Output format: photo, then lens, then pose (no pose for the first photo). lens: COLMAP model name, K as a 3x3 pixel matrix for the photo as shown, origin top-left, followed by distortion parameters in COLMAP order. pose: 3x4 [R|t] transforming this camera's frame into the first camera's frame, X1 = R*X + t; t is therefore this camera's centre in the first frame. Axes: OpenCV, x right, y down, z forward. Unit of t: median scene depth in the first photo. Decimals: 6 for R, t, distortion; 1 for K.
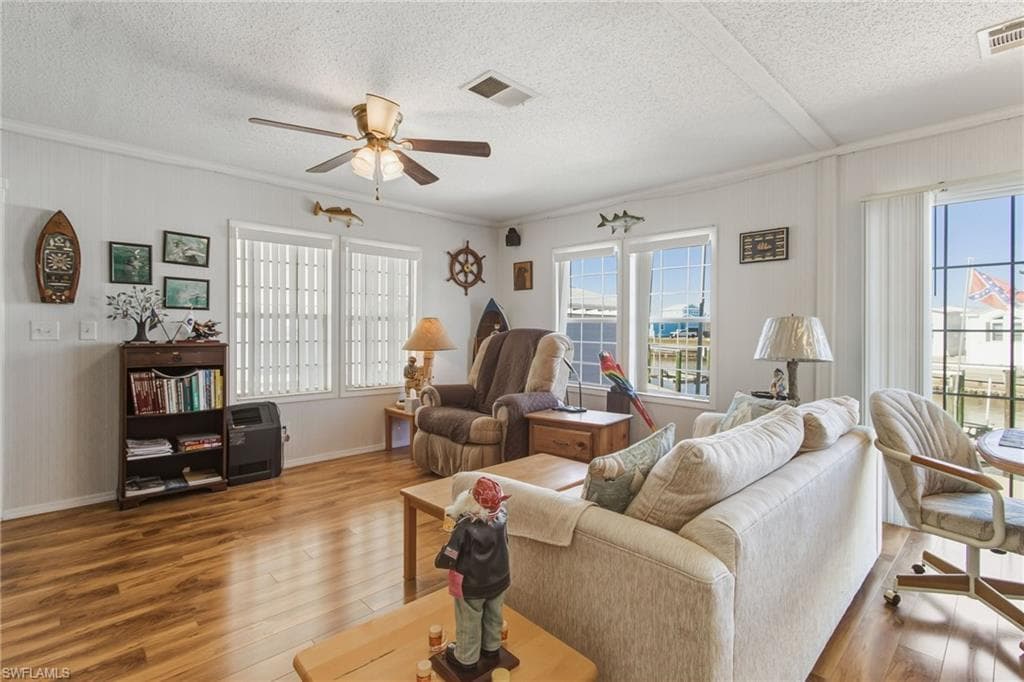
lens RADIAL K [[481.5, 0, 512.1], [0, 481.5, 331.2], [0, 0, 1]] dist [0.001570, 0.003242]
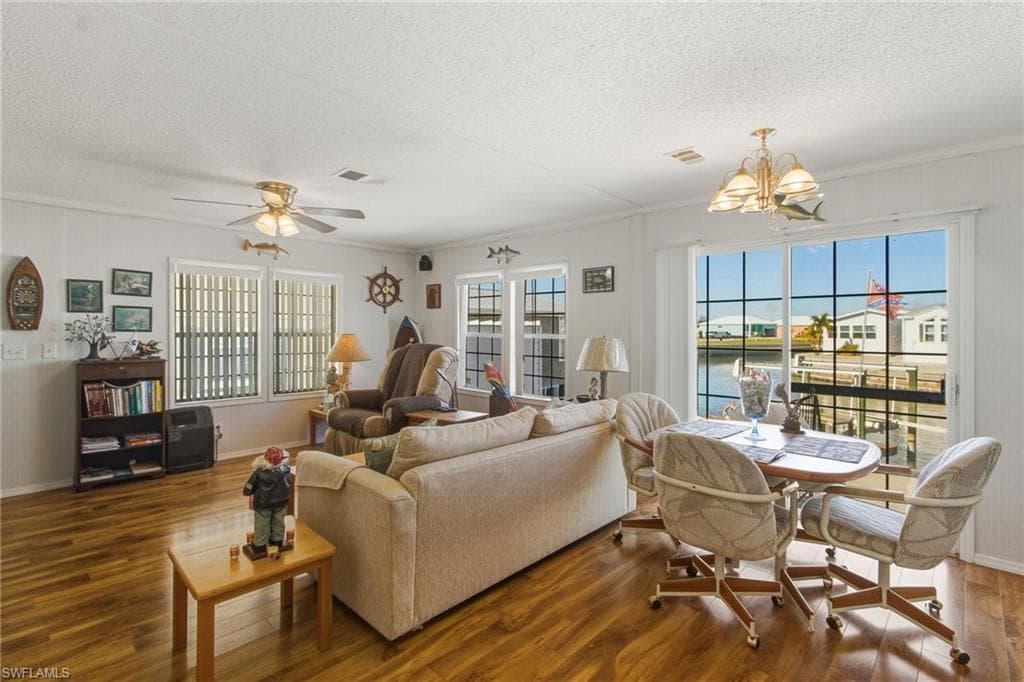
lens RADIAL K [[481.5, 0, 506.9], [0, 481.5, 330.9], [0, 0, 1]] dist [0.001570, 0.003242]
pose [[0.999329, -0.004246, 0.036384, 0.239922], [0.004329, 0.999988, -0.002216, -0.040889], [-0.036374, 0.002372, 0.999335, -0.271462]]
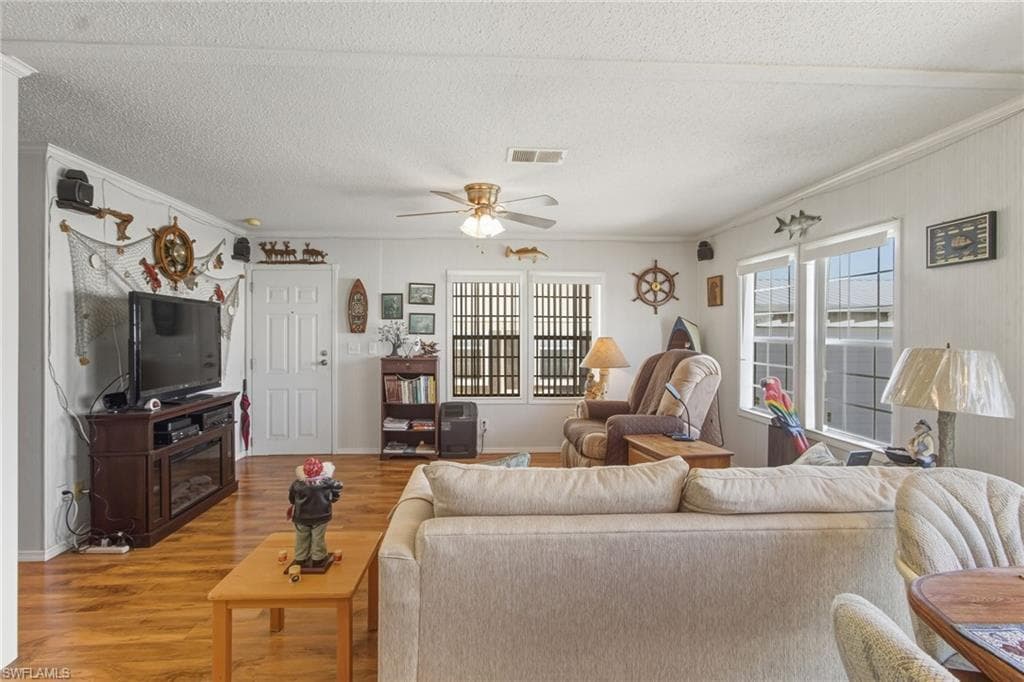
lens RADIAL K [[481.5, 0, 506.7], [0, 481.5, 333.6], [0, 0, 1]] dist [0.001570, 0.003242]
pose [[0.759706, -0.002724, -0.650261, 0.491919], [-0.001174, 0.999984, -0.005561, -0.040229], [0.650265, 0.004988, 0.759691, 0.044635]]
